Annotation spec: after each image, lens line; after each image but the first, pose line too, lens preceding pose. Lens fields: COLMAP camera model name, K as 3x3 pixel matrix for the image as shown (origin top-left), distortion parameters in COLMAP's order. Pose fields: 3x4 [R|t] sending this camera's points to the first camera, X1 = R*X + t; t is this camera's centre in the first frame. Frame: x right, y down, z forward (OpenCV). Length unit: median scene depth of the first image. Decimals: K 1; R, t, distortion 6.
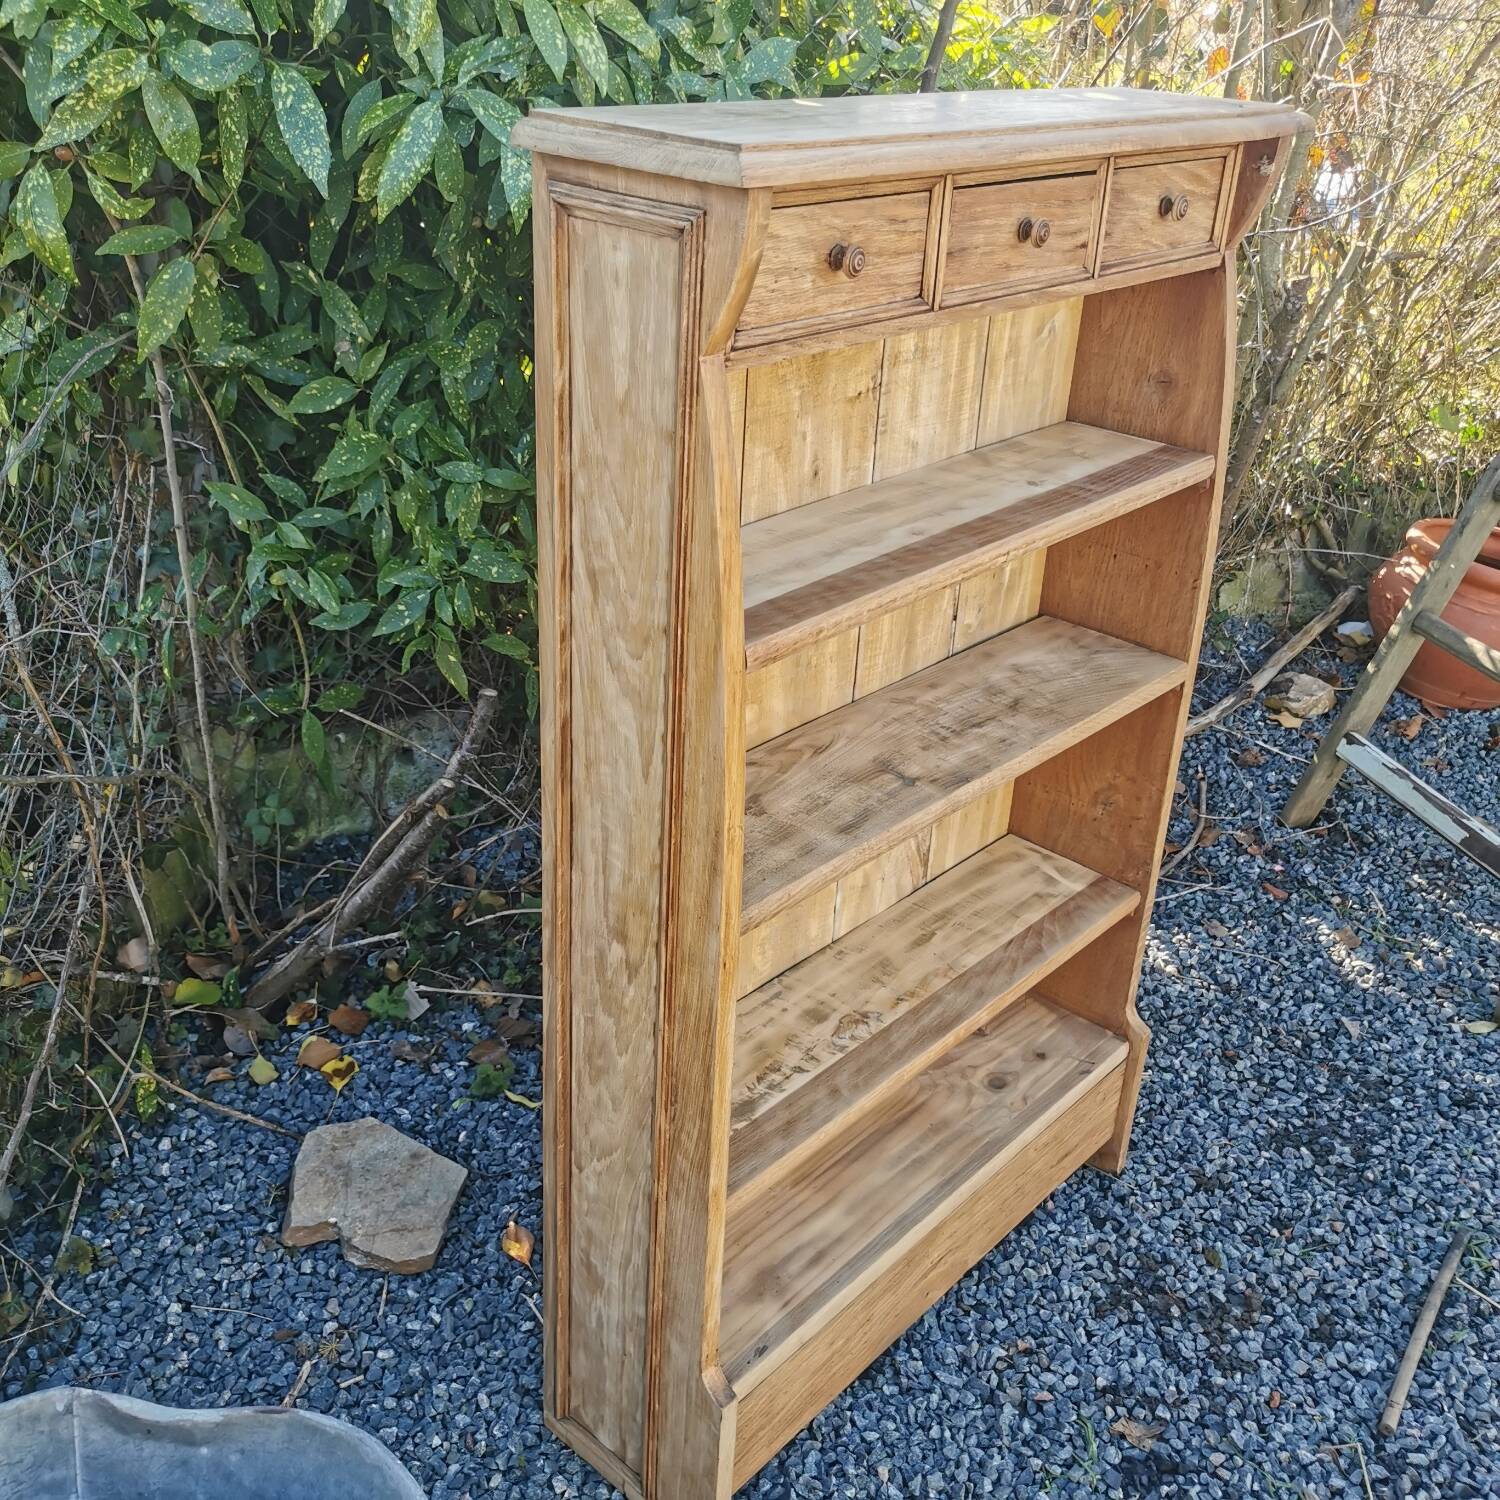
lens RADIAL K [[1545.0, 0, 749.4], [0, 1545.0, 723.9], [0, 0, 1]] dist [0.050571, -0.046684]
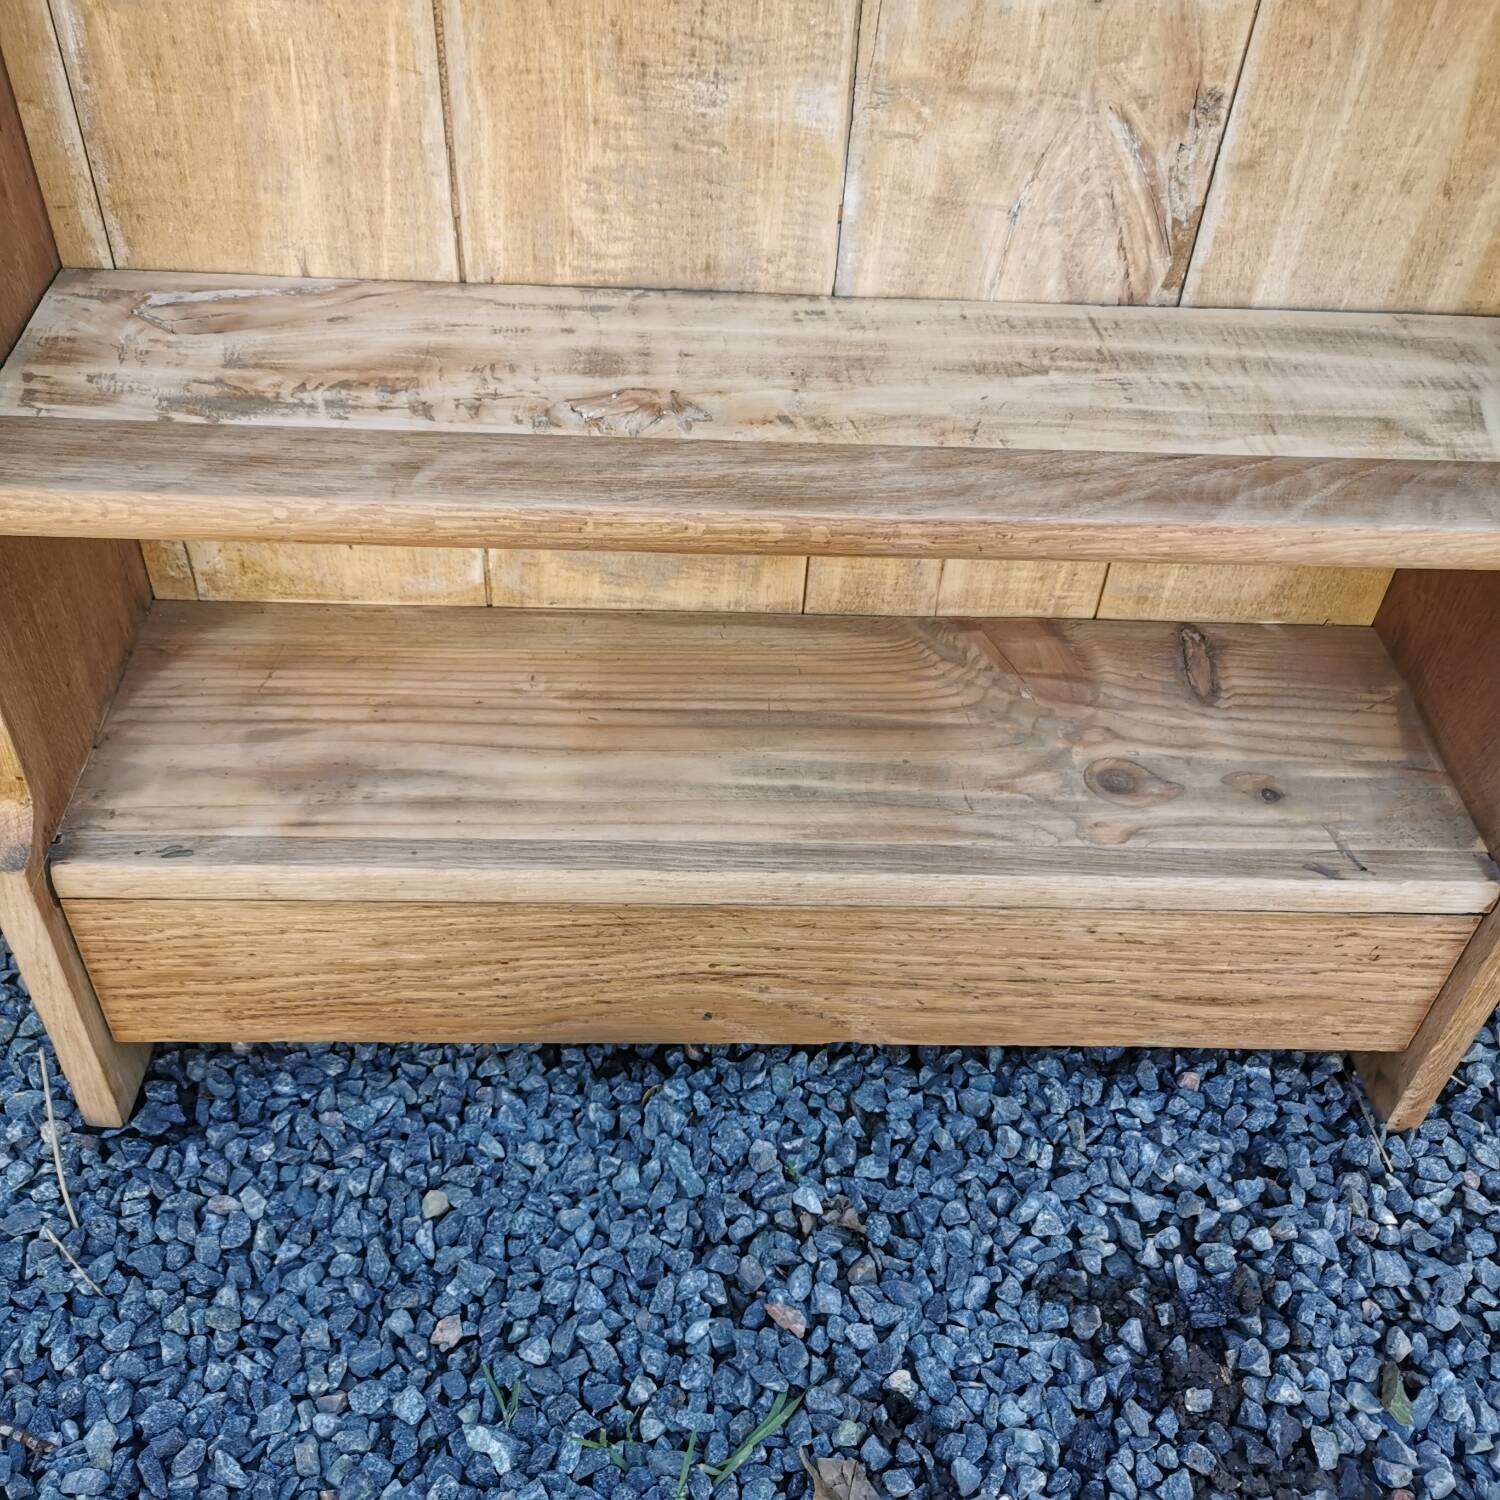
lens RADIAL K [[1559.7, 0, 750.8], [0, 1559.7, 730.2], [0, 0, 1]] dist [0.043088, -0.043051]
pose [[0.690697, 0.489621, -0.532173, 0.327122], [-0.334880, 0.868816, 0.364712, 0.086530], [0.640931, -0.073691, 0.764053, 0.581052]]
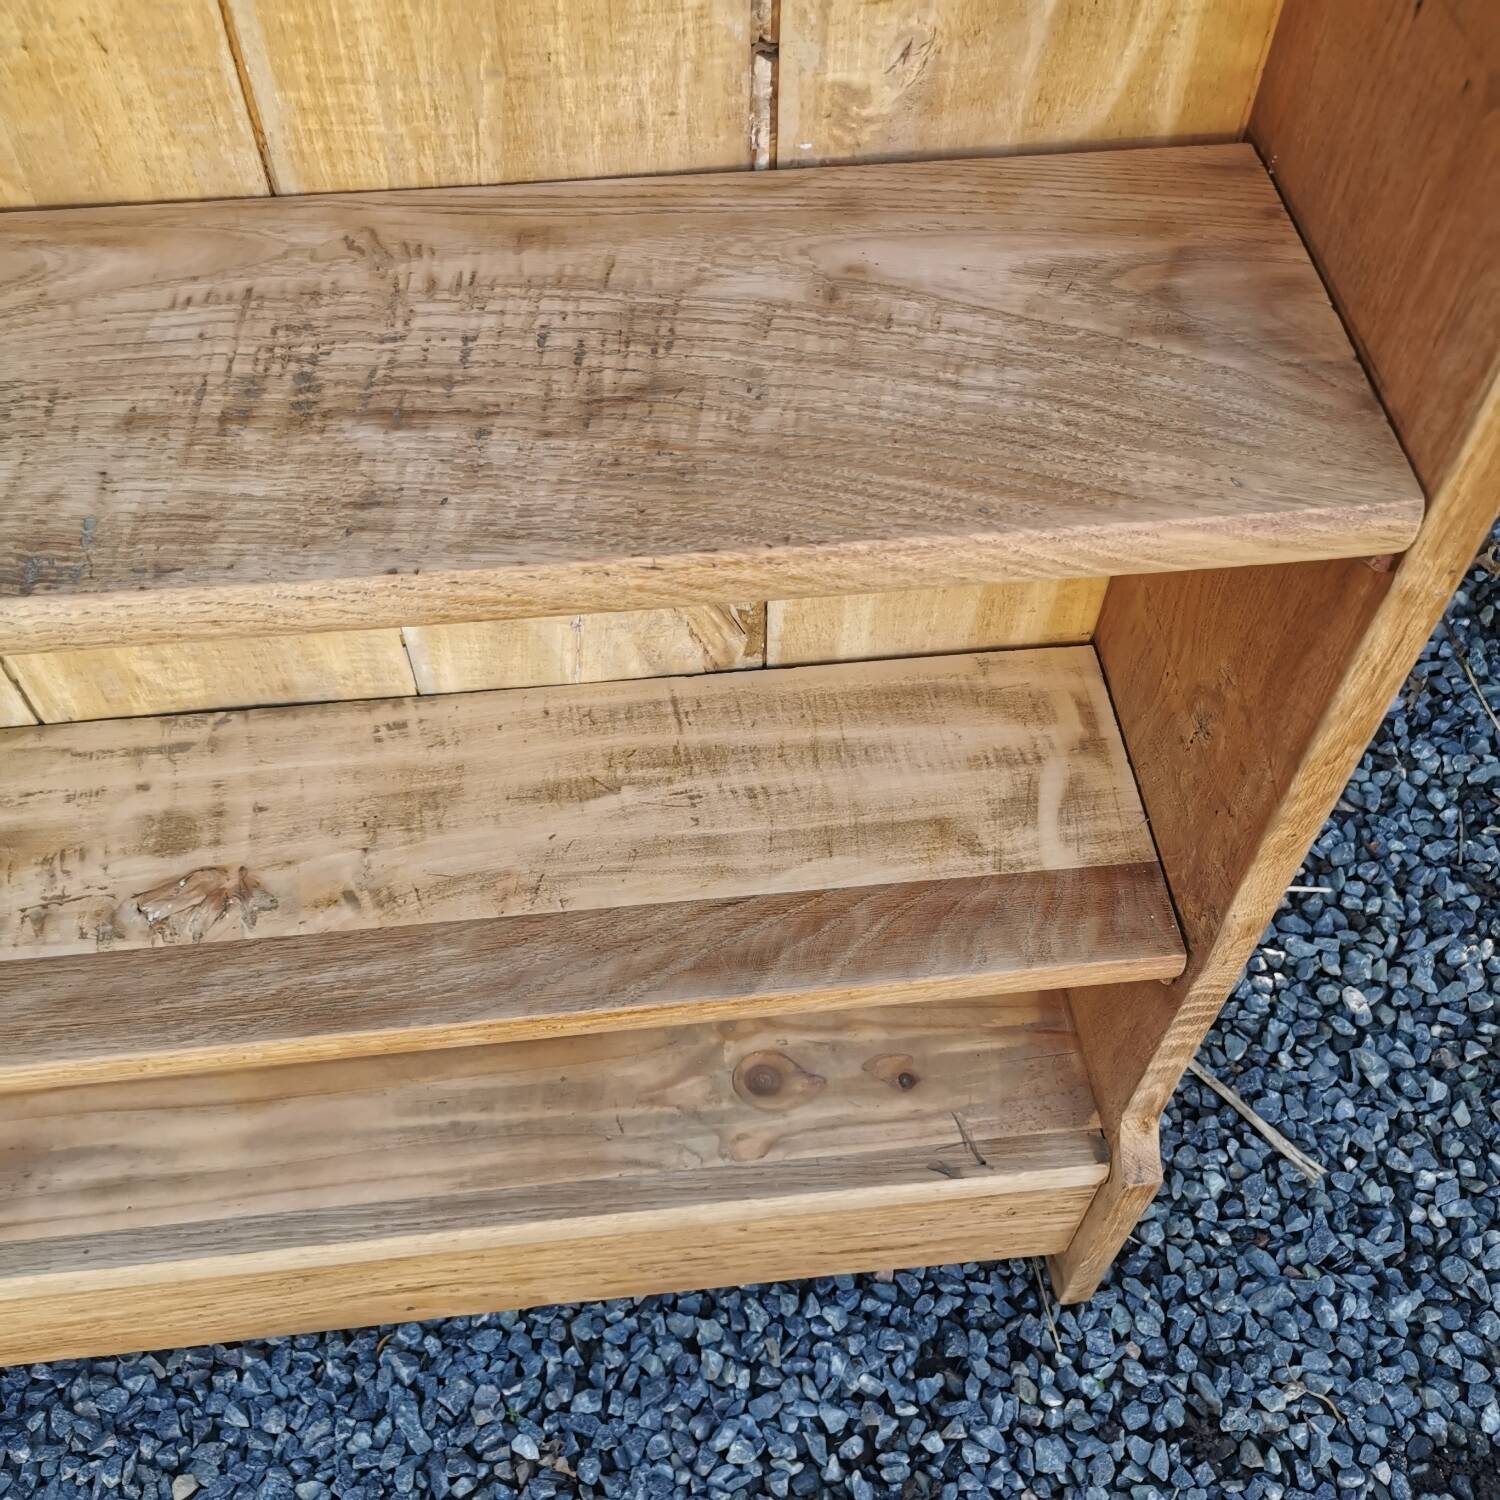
lens RADIAL K [[1559.7, 0, 750.8], [0, 1559.7, 730.2], [0, 0, 1]] dist [0.043088, -0.043051]
pose [[0.744191, 0.513313, -0.427421, 0.313021], [-0.266842, 0.815068, 0.514256, -0.110369], [0.612352, -0.268650, 0.743540, 0.667169]]
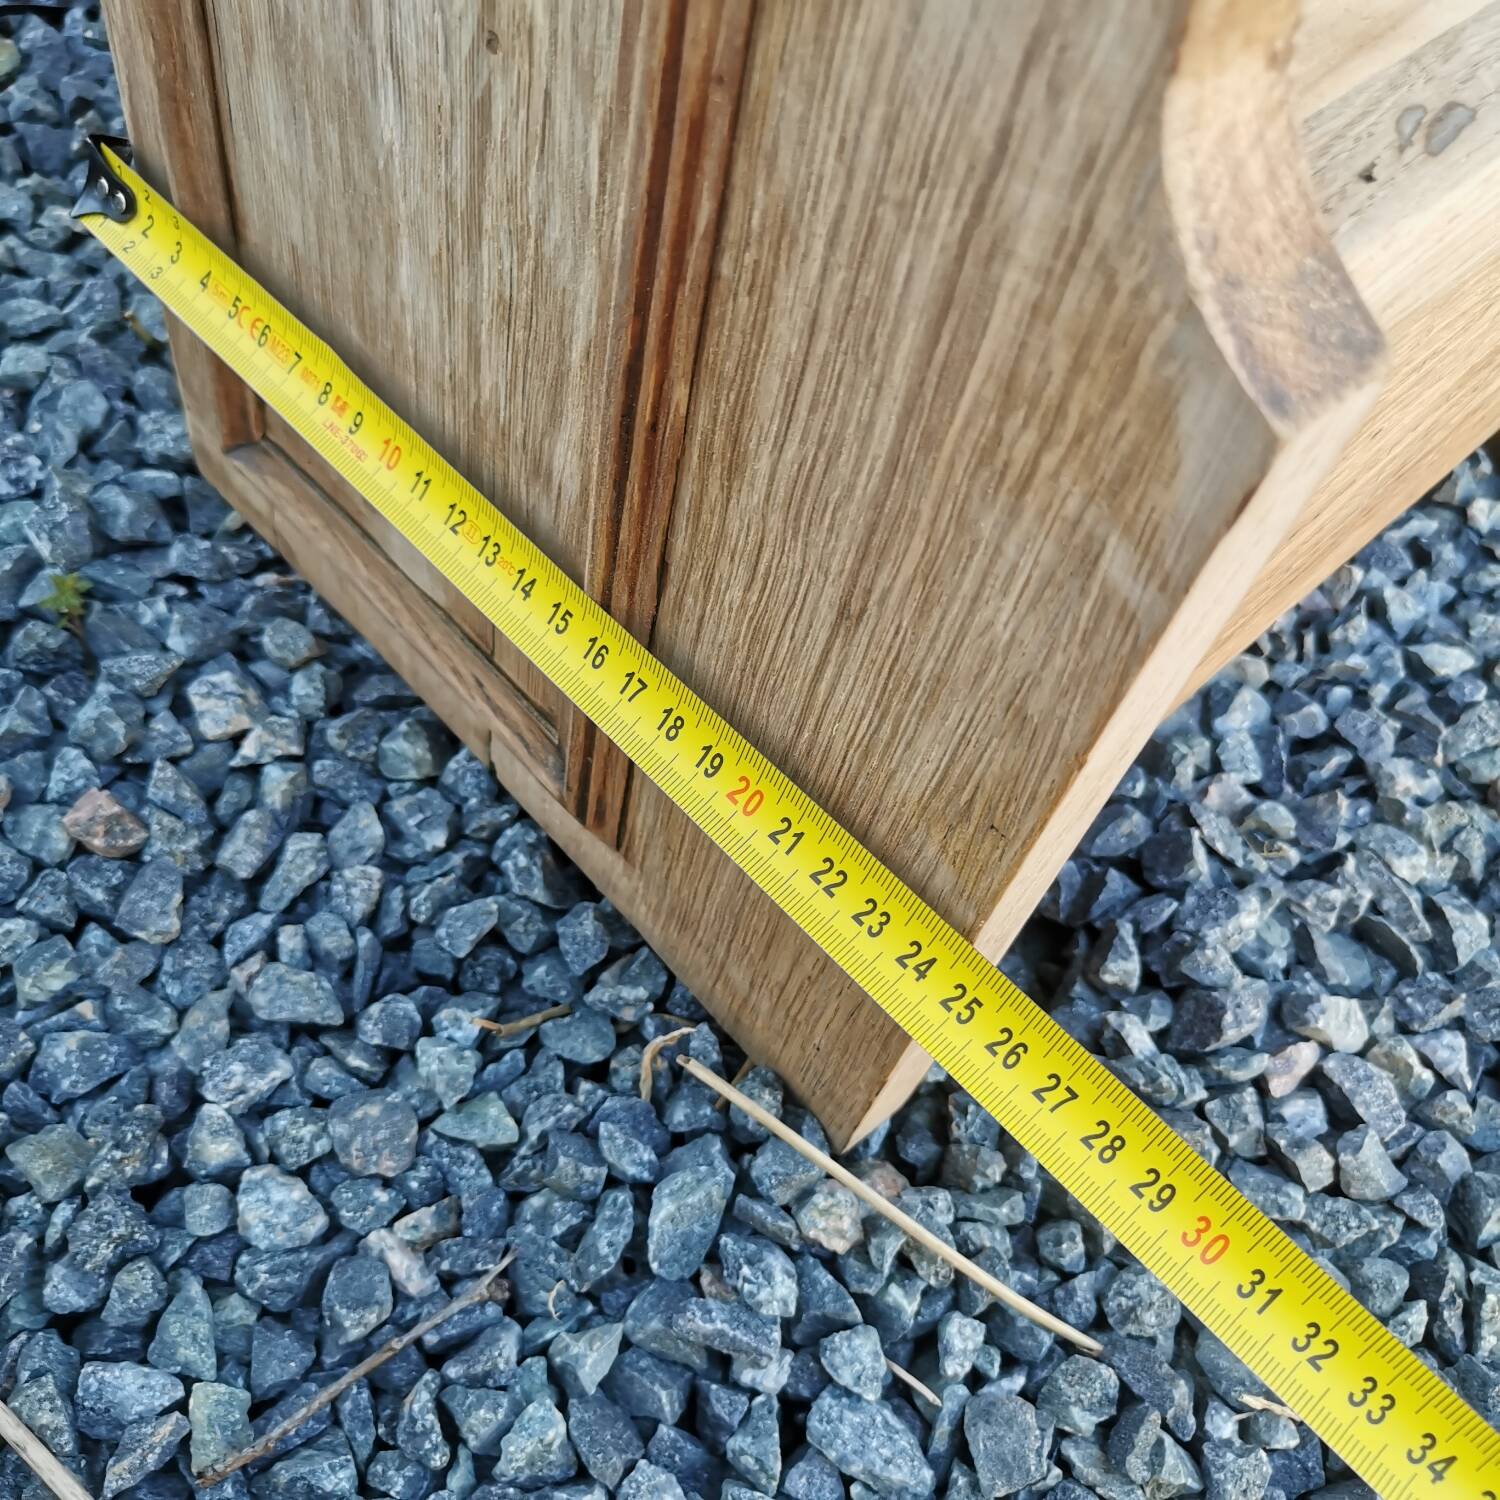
lens RADIAL K [[1671.3, 0, 764.5], [0, 1671.3, 729.2], [0, 0, 1]] dist [0.013523, -0.013302]
pose [[0.992387, 0.111501, 0.052294, -0.045857], [-0.122820, 0.864730, 0.486988, 0.308229], [0.009080, -0.489703, 0.871842, 0.670528]]
